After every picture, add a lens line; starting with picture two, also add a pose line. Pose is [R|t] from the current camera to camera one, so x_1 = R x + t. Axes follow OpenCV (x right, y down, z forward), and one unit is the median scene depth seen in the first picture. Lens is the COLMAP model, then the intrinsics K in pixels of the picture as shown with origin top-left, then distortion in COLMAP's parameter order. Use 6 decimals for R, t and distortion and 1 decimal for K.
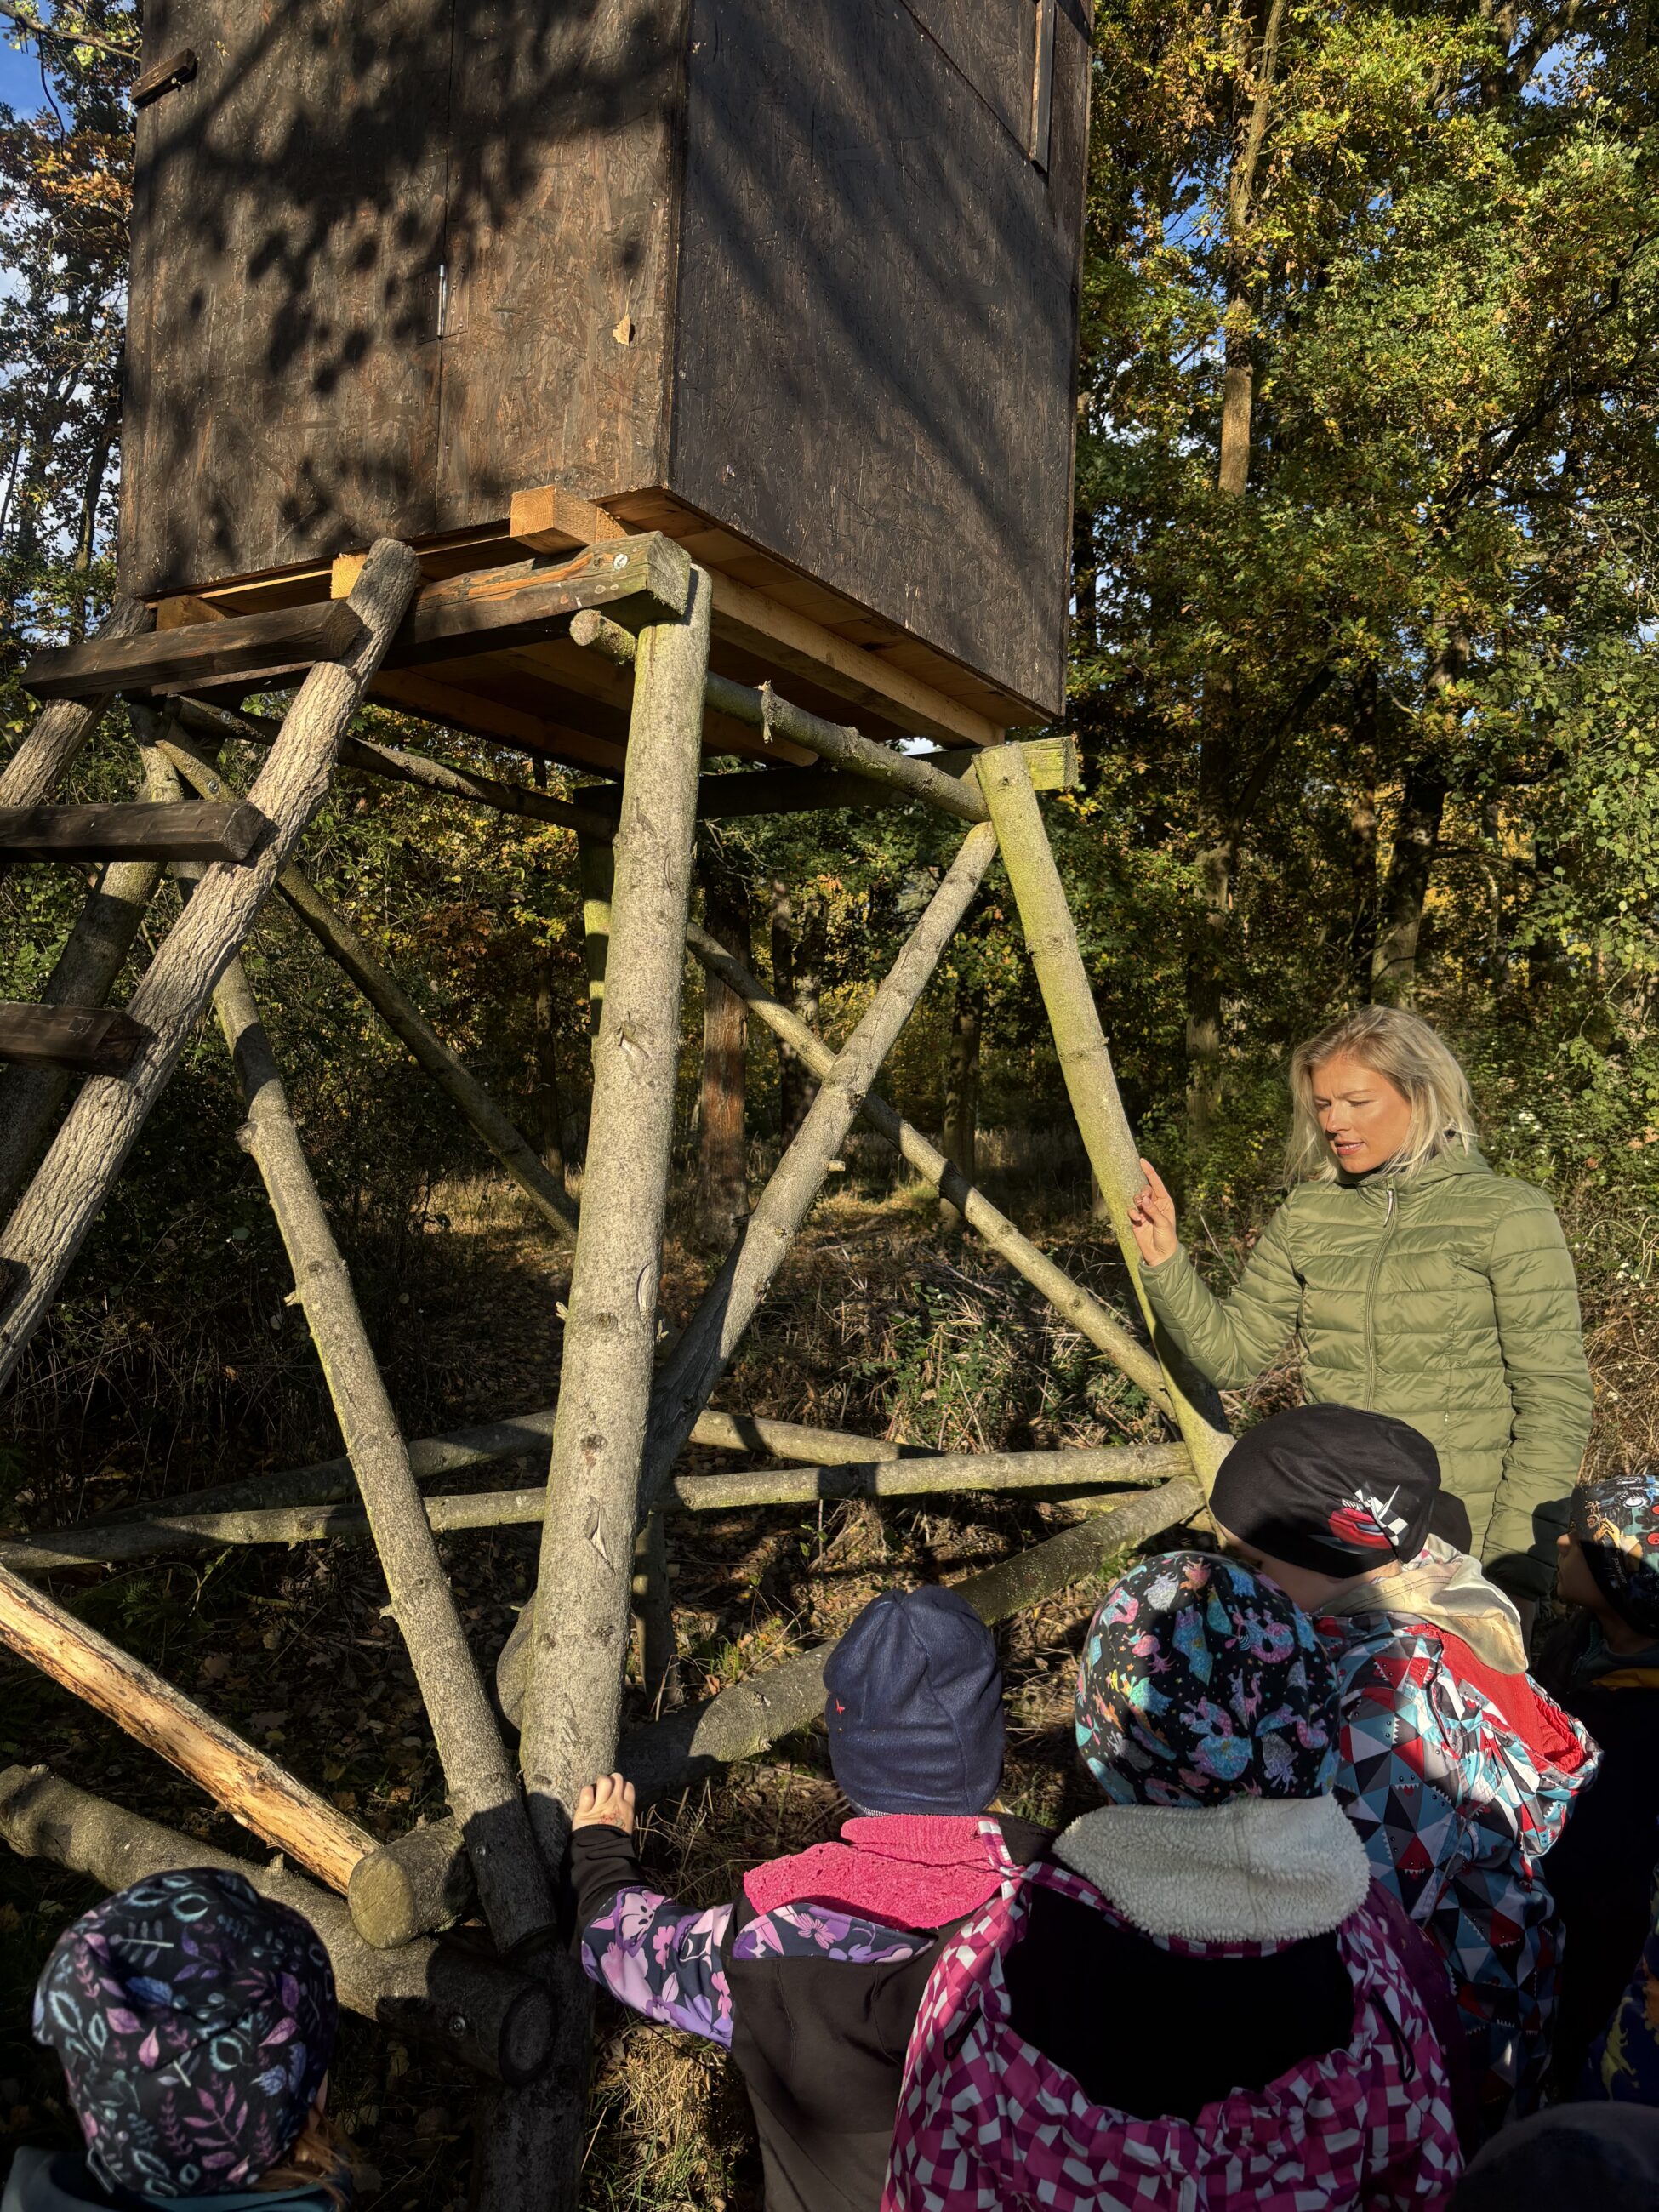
lens RADIAL K [[1668.0, 0, 839.3], [0, 1668.0, 1096.2], [0, 0, 1]] dist [0.044498, -0.046740]
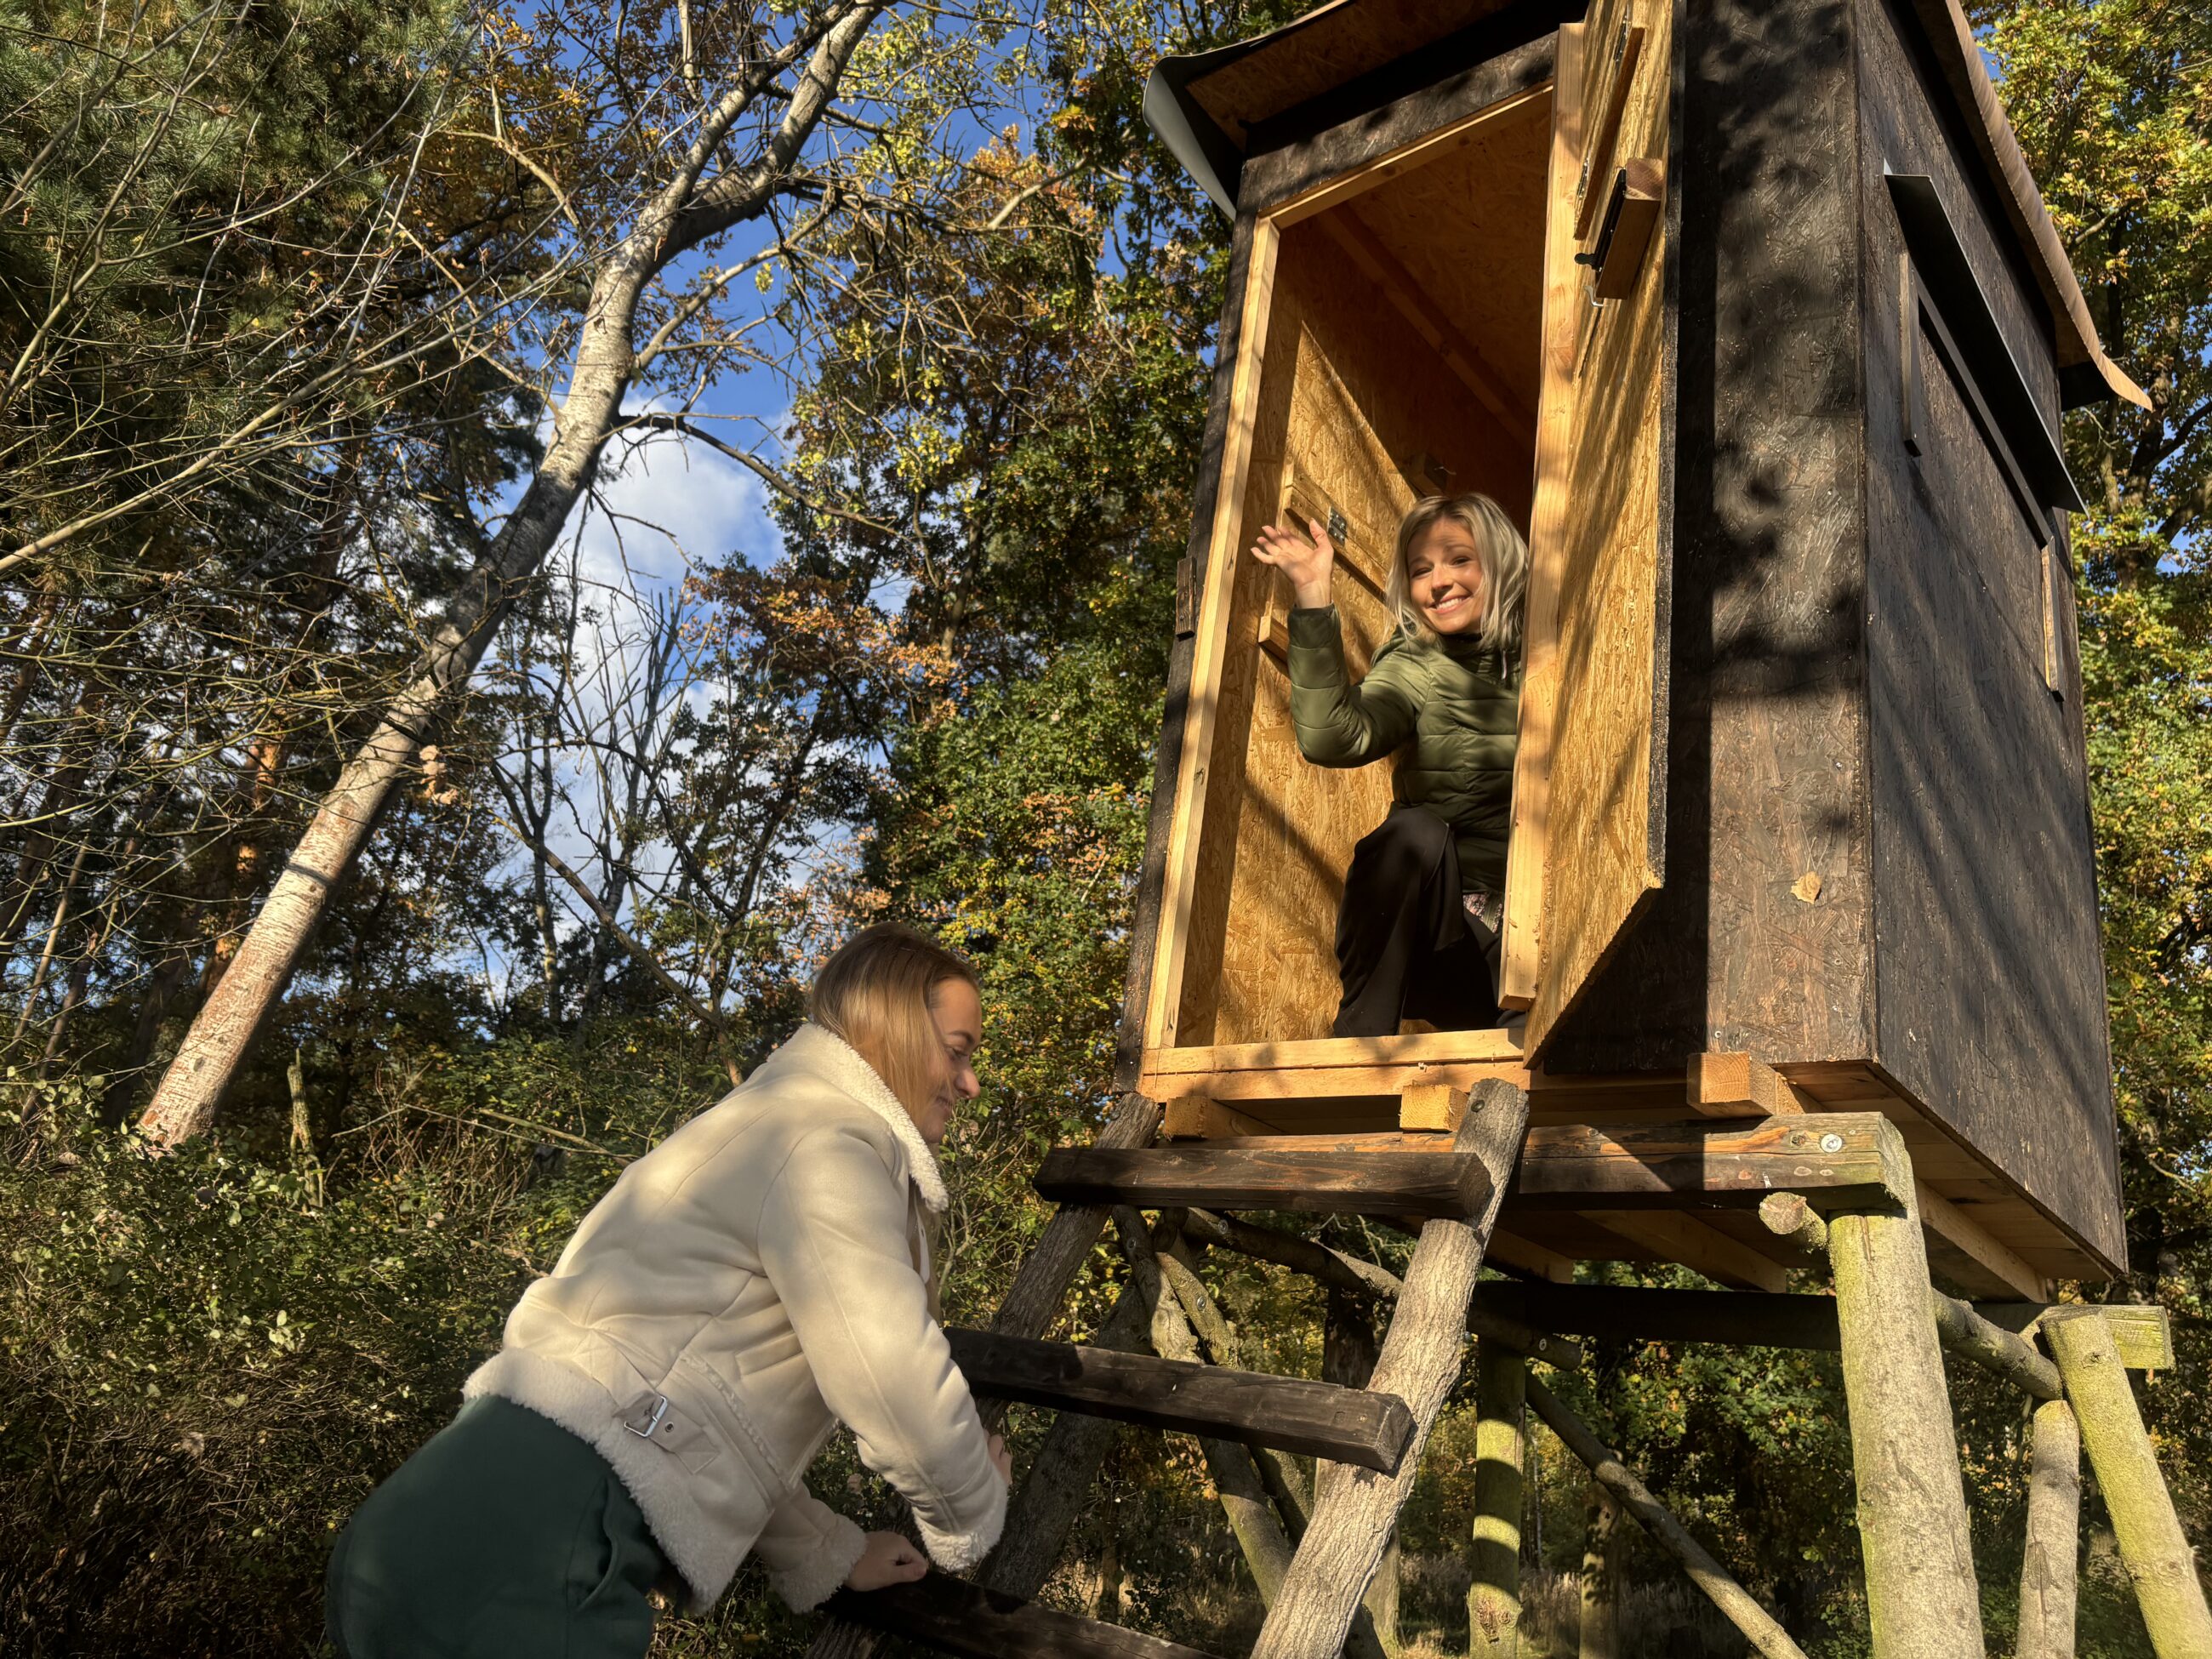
lens RADIAL K [[1668.0, 0, 1101.1], [0, 1668.0, 836.7], [0, 0, 1]] dist [0.044498, -0.046740]
pose [[0.984773, 0.041540, -0.168811, -0.354008], [-0.098795, 0.932719, -0.346806, -0.125358], [0.143047, 0.358203, 0.922620, 0.086343]]
